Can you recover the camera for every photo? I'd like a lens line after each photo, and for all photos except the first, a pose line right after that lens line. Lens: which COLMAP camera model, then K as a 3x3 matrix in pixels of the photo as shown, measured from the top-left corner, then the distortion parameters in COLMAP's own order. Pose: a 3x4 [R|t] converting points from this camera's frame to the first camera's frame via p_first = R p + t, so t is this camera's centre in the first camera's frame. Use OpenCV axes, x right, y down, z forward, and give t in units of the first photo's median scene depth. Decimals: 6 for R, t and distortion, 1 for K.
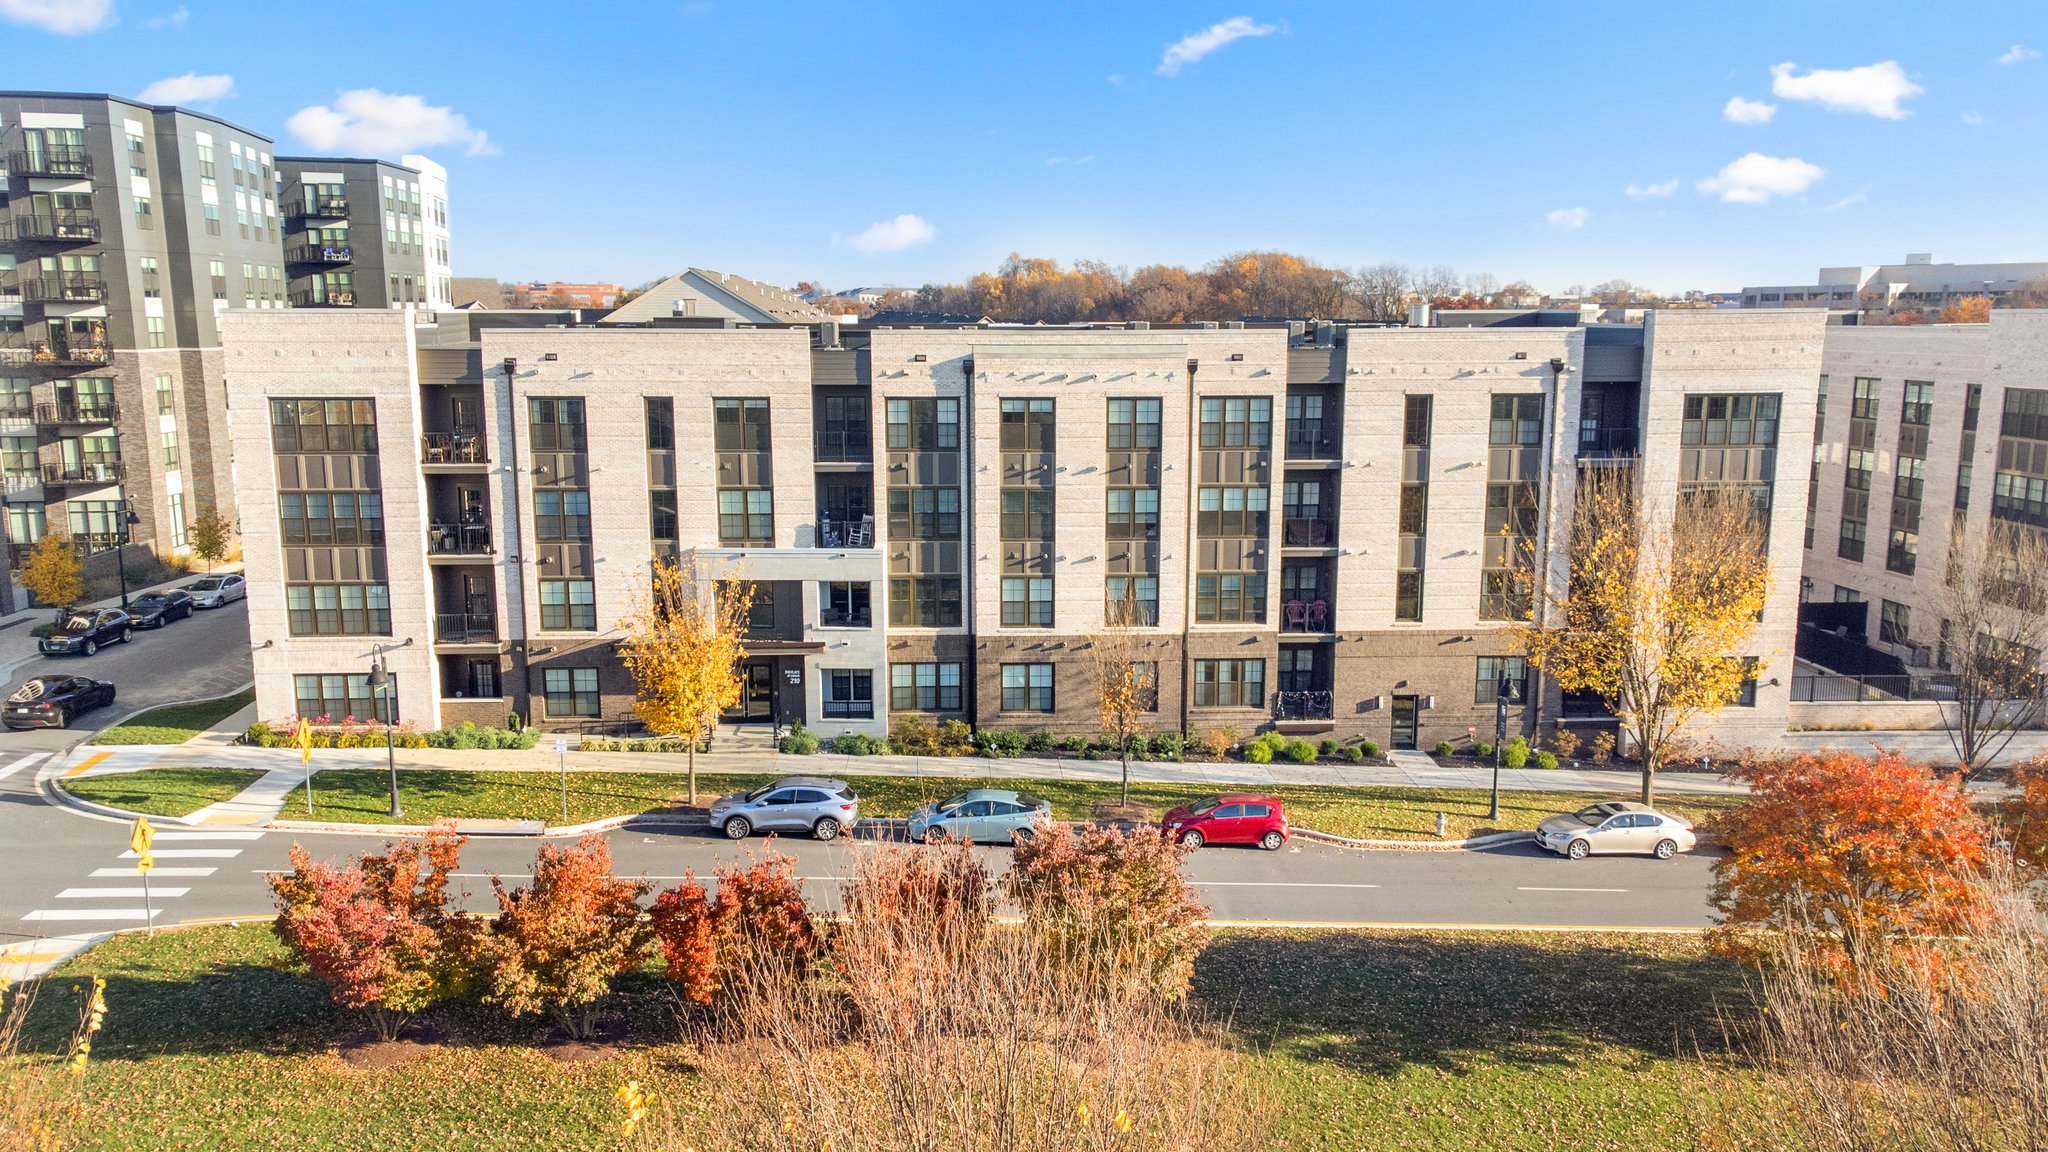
lens RADIAL K [[1572.6, 0, 1024.0], [0, 1572.6, 576.0], [0, 0, 1]] dist [-0.004624, 0.060274]
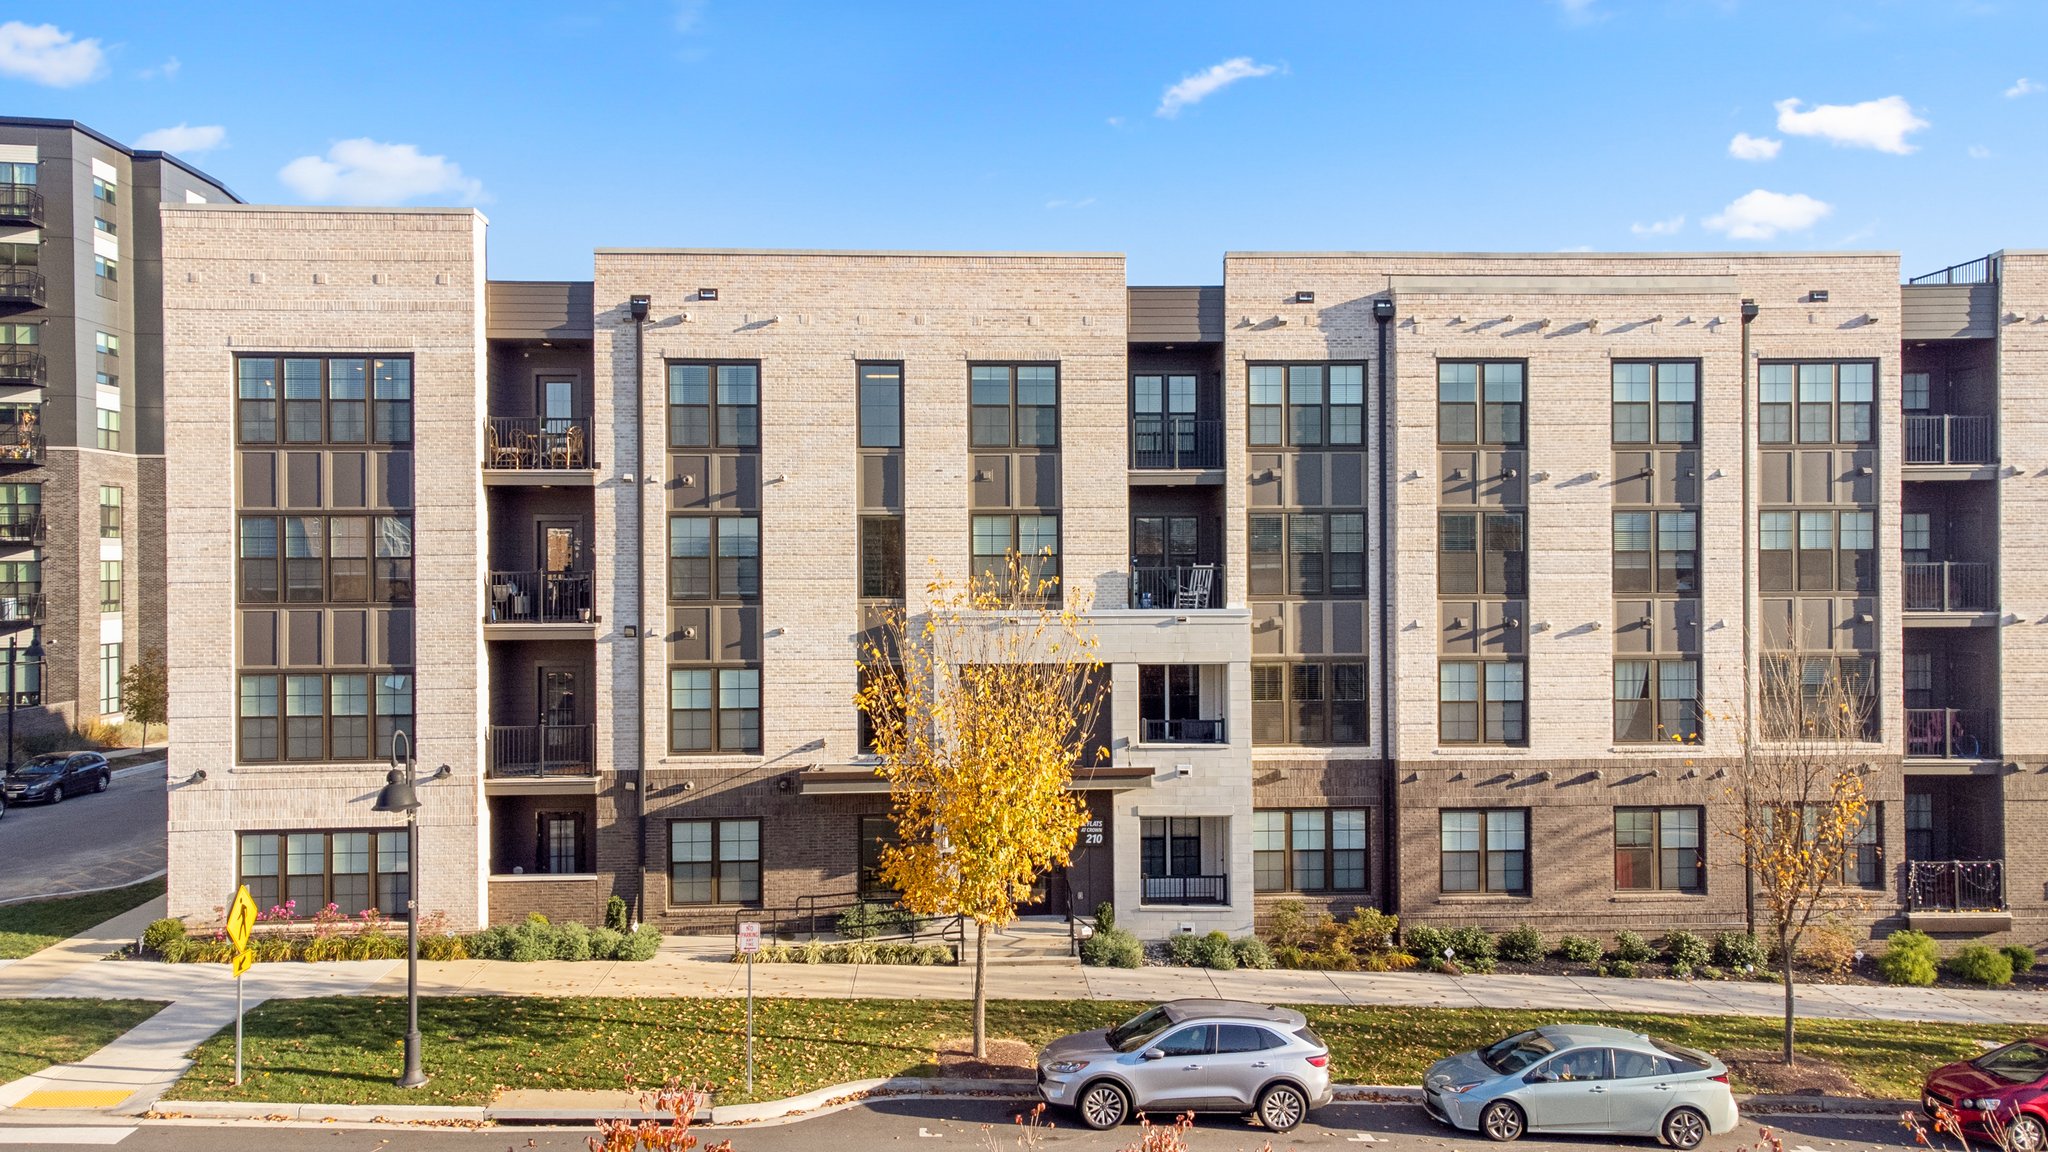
lens RADIAL K [[1552.3, 0, 1004.6], [0, 1552.3, 539.8], [0, 0, 1]] dist [0.049571, -0.006818]
pose [[0.999962, -0.008121, -0.003237, -0.179312], [0.007379, 0.982597, -0.185604, 0.065384], [0.004688, 0.185573, 0.982619, 0.413687]]
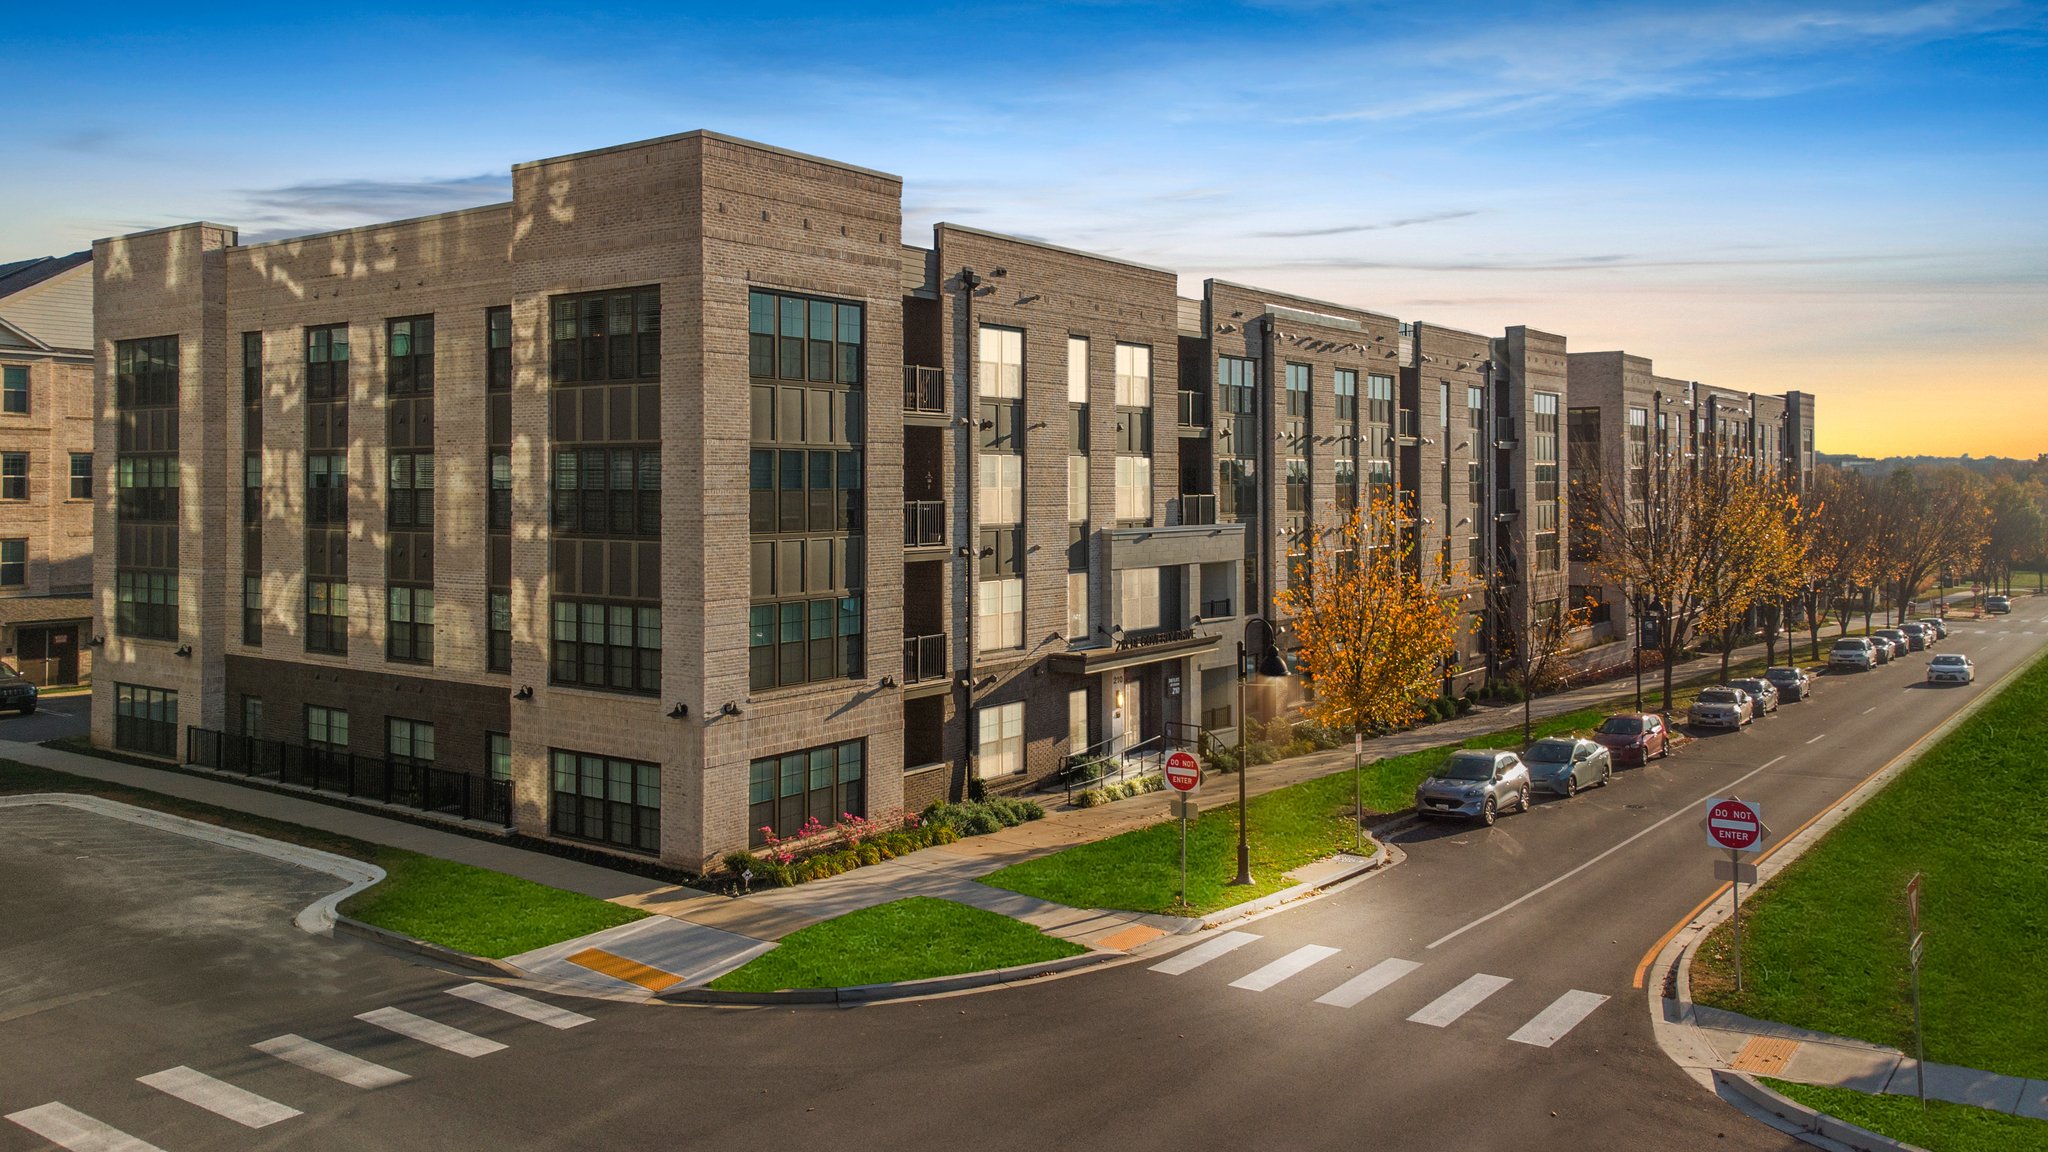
lens RADIAL K [[1563.5, 0, 1020.5], [0, 1563.5, 458.4], [0, 0, 1]] dist [0.067967, -0.000561]
pose [[0.632922, 0.005937, 0.774193, -0.840326], [0.137668, 0.983172, -0.120087, 0.035552], [-0.761878, 0.182587, 0.621454, 0.537788]]
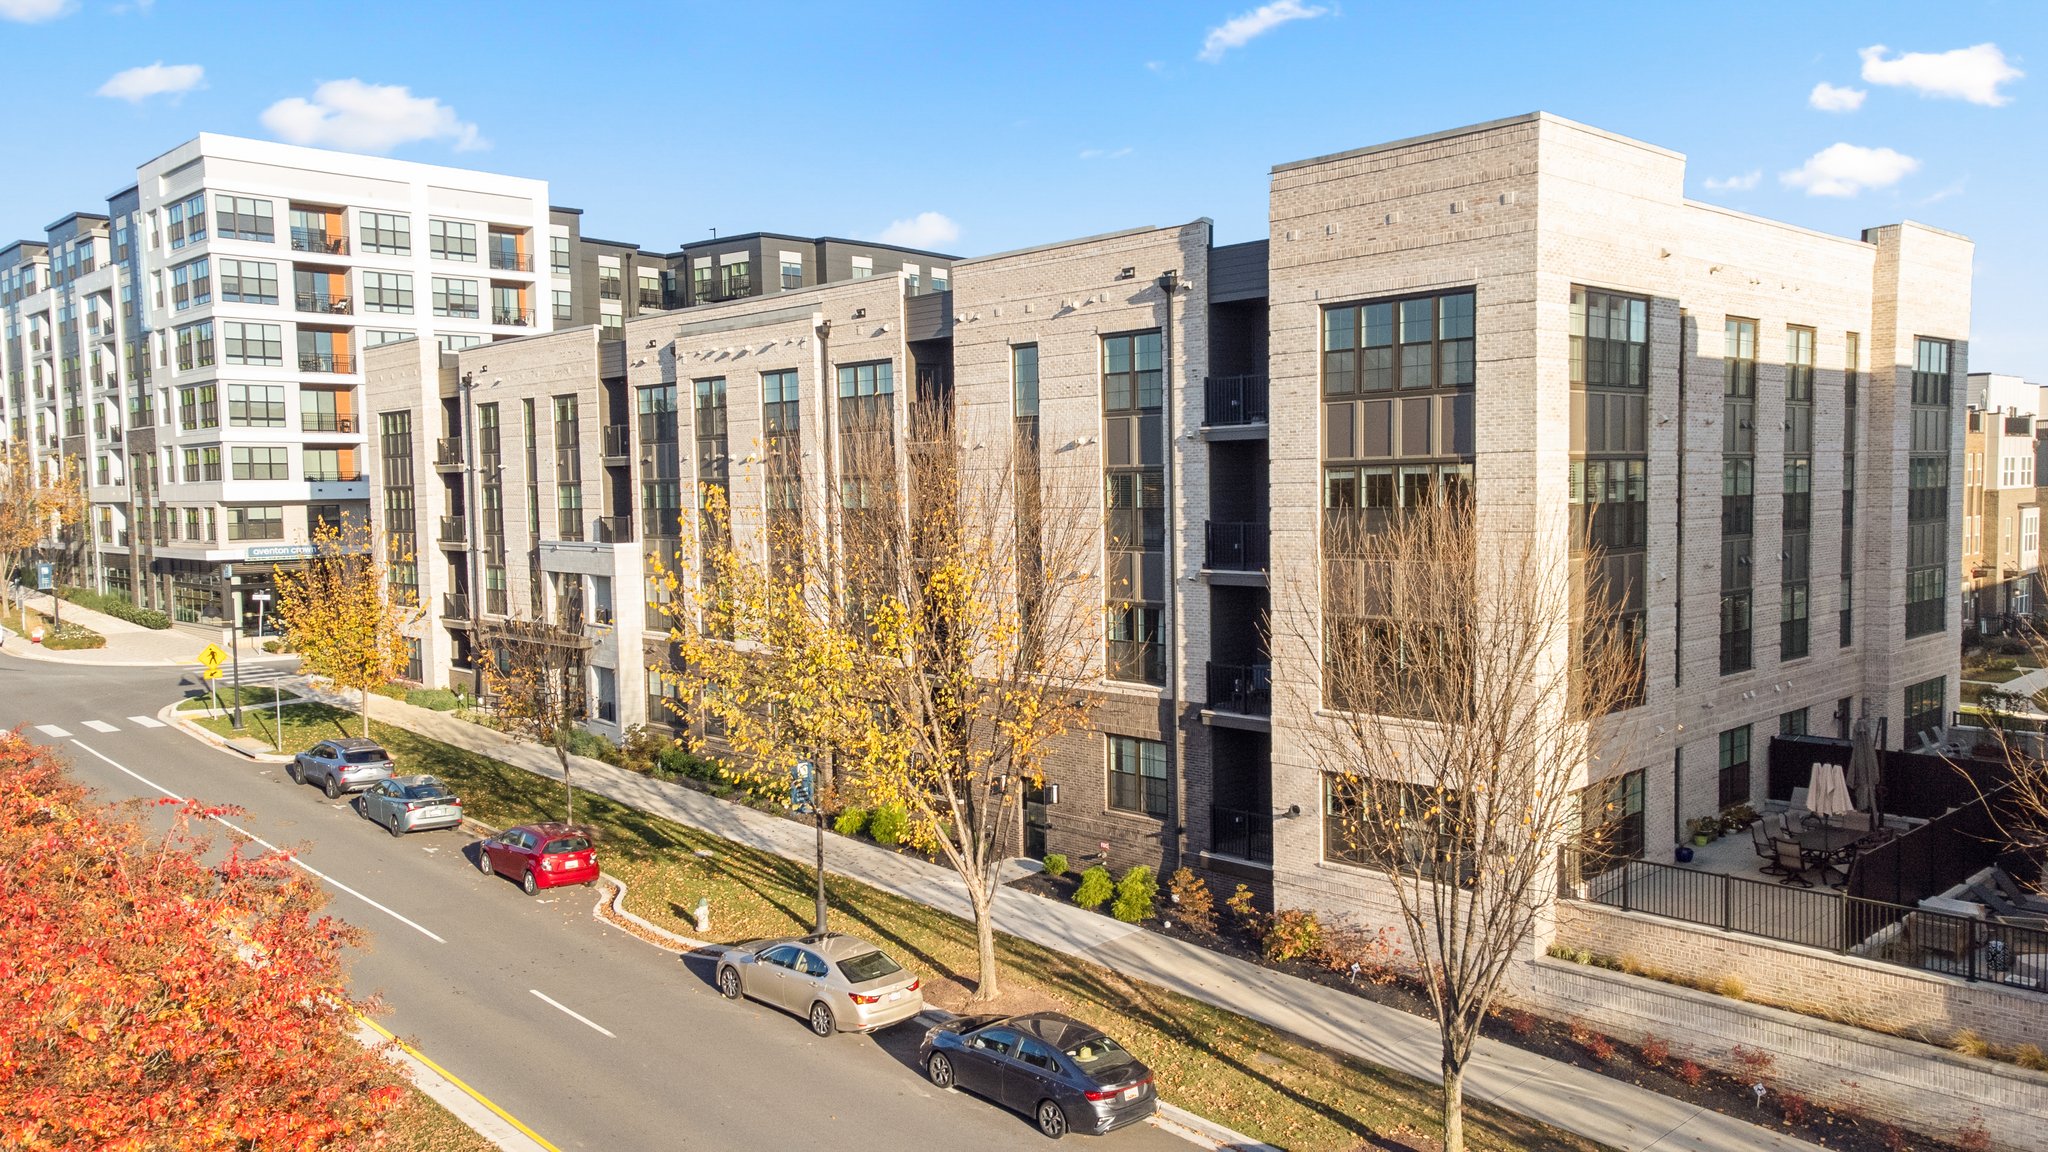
lens RADIAL K [[1572.6, 0, 1024.0], [0, 1572.6, 576.0], [0, 0, 1]] dist [-0.004624, 0.060274]
pose [[0.648740, 0.032839, -0.760301, 0.795860], [-0.124089, 0.990262, -0.063109, 0.031919], [0.750825, 0.135287, 0.646498, 0.565344]]
